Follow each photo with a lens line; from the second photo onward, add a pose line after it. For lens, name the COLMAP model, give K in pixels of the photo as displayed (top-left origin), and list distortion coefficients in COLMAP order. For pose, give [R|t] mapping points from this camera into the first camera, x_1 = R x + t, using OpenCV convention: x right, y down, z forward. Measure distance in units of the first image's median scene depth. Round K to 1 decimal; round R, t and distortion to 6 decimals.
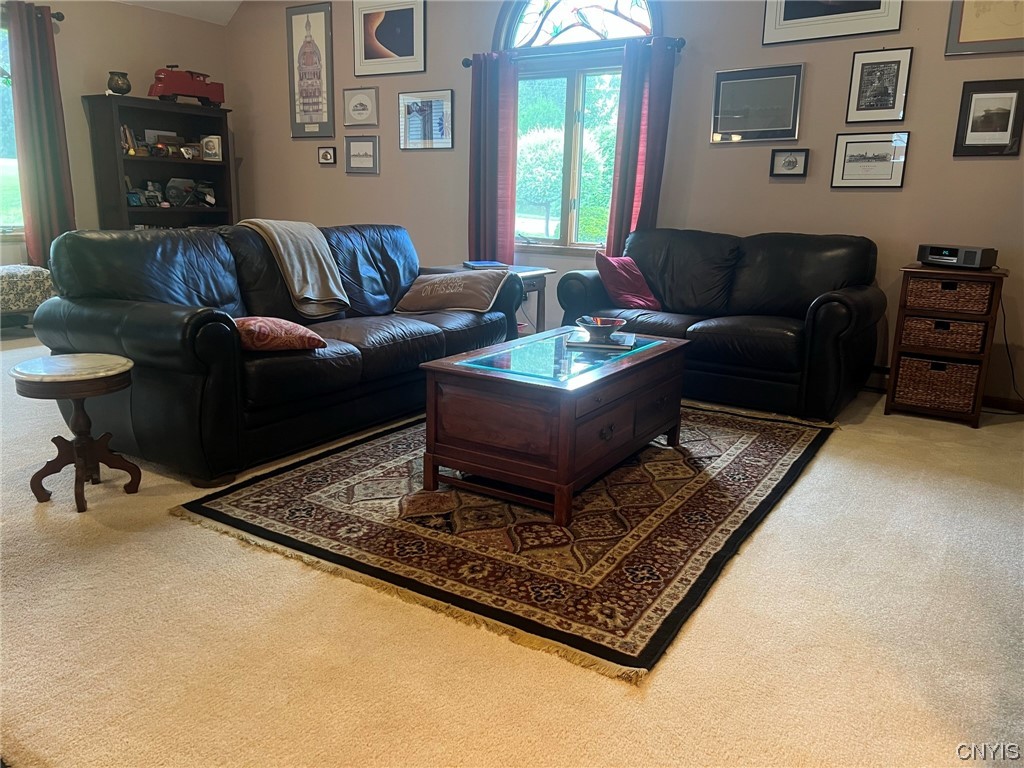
lens RADIAL K [[777.4, 0, 512.0], [0, 777.4, 384.0], [0, 0, 1]] dist [0.008416, 0.001636]
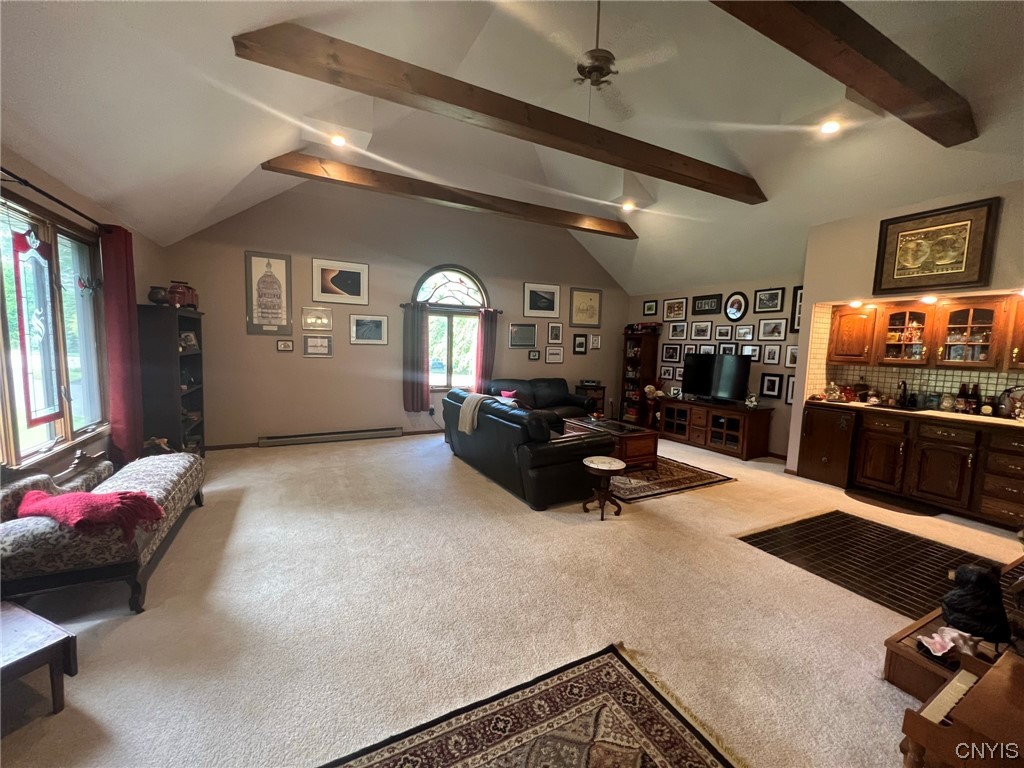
lens RADIAL K [[410.6, 0, 510.7], [0, 410.6, 383.0], [0, 0, 1]] dist [-0.000191, 0.000457]
pose [[0.499754, -0.096878, 0.860732, -1.127255], [0.180510, 0.983556, 0.005896, -0.214587], [-0.847149, 0.152424, 0.509024, 0.300846]]
